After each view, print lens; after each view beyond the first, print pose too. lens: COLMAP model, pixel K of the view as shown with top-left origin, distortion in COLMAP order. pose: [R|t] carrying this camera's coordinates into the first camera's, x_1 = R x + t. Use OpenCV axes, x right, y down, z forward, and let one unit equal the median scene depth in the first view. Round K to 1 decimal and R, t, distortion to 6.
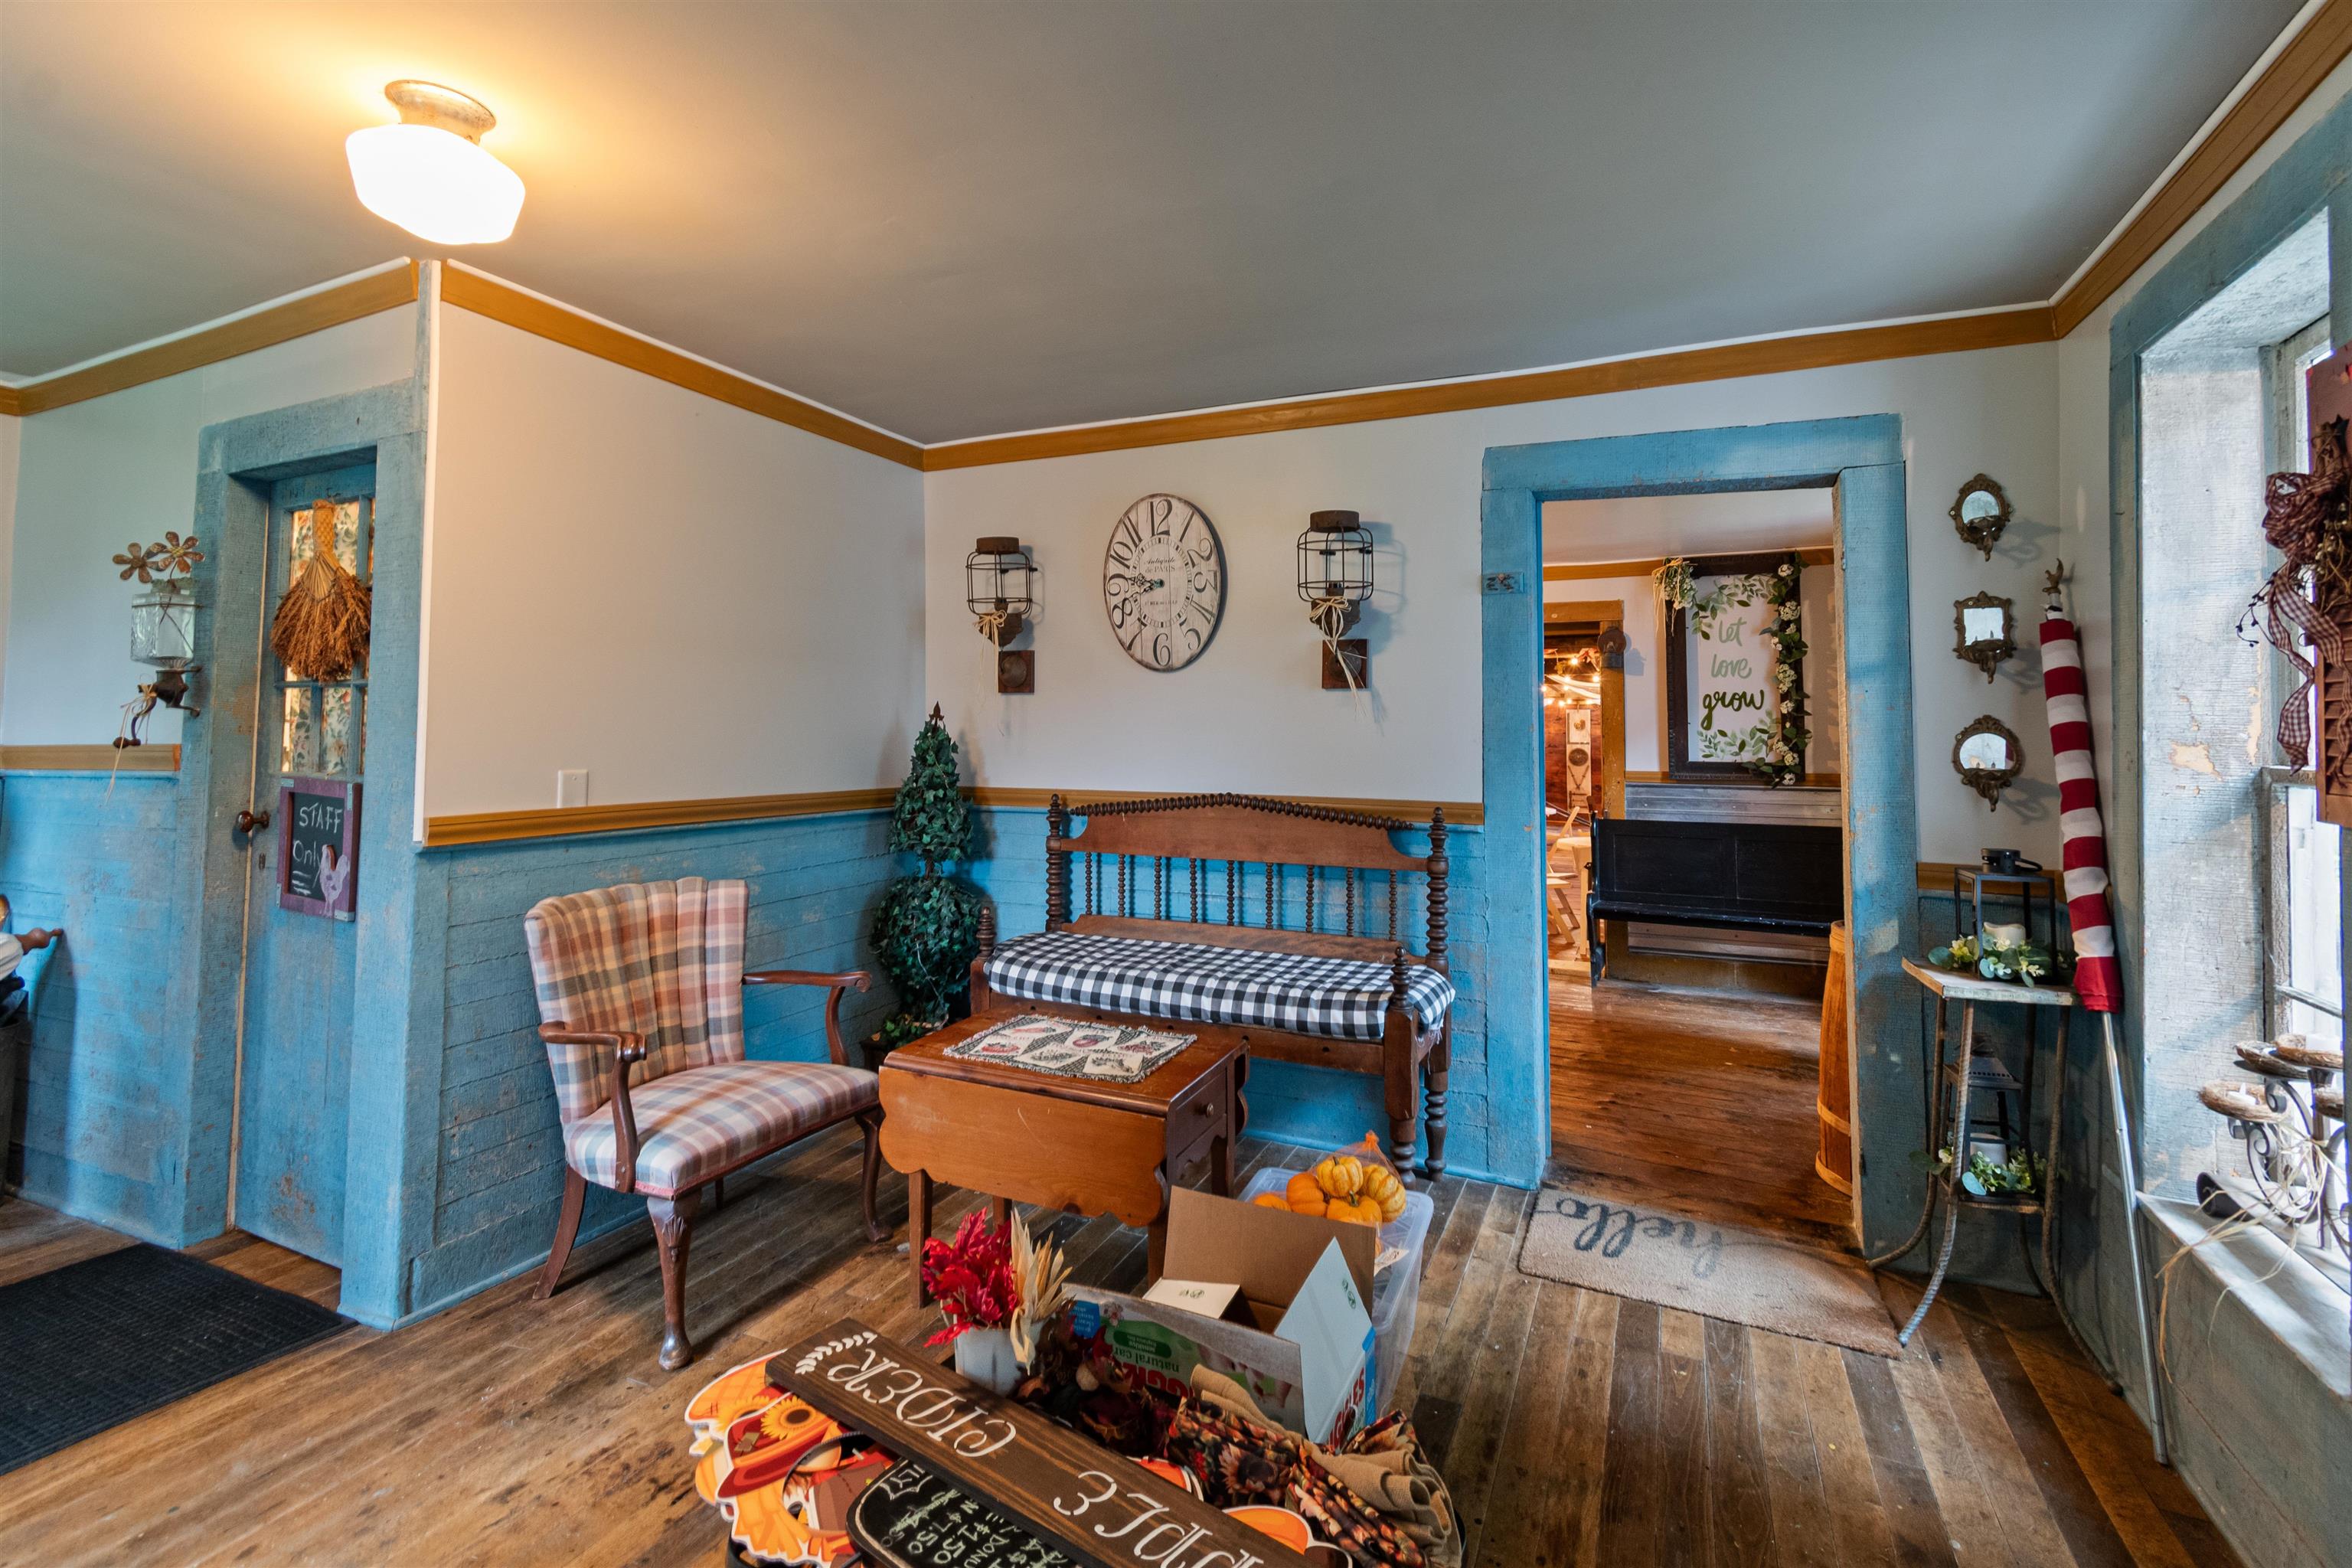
lens RADIAL K [[1055.5, 0, 1185.6], [0, 1055.5, 696.4], [0, 0, 1]] dist [0.002763, -0.001478]
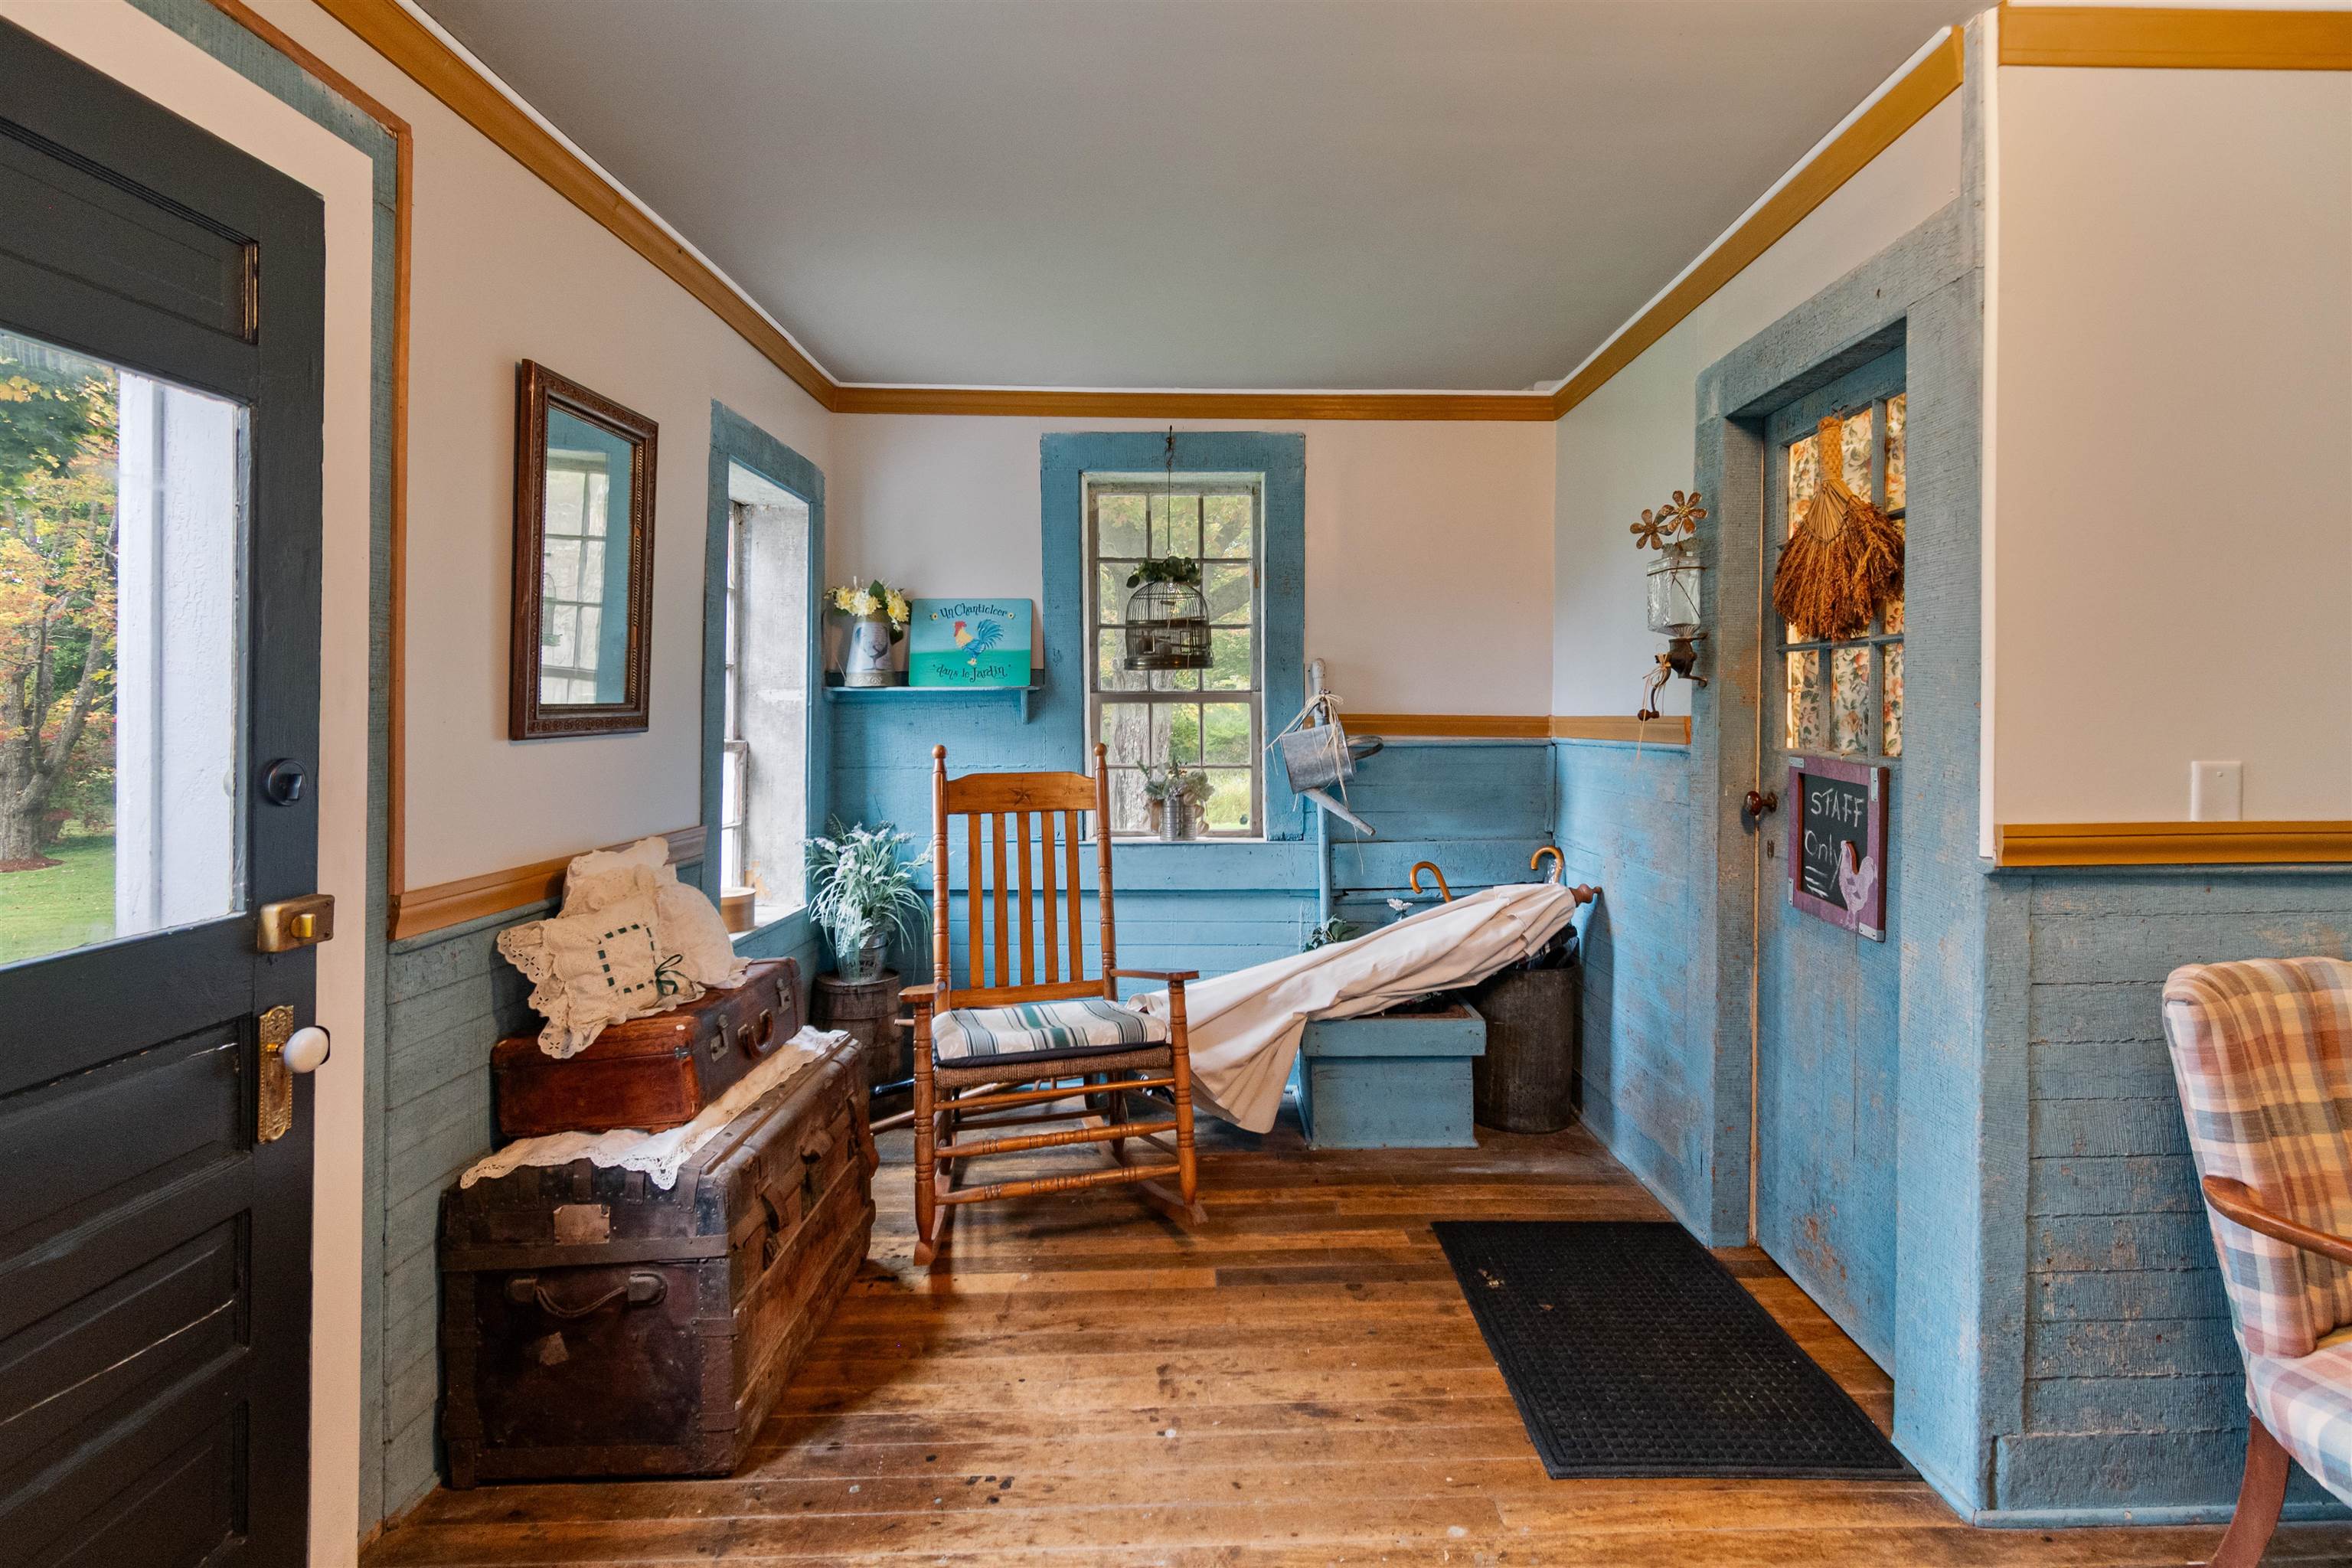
lens RADIAL K [[1055.5, 0, 1185.6], [0, 1055.5, 696.4], [0, 0, 1]] dist [0.002763, -0.001478]
pose [[0.394358, -0.010915, -0.918892, -0.261864], [0.038467, 0.999249, 0.004639, 0.005803], [0.918151, -0.037177, 0.394482, 0.213375]]
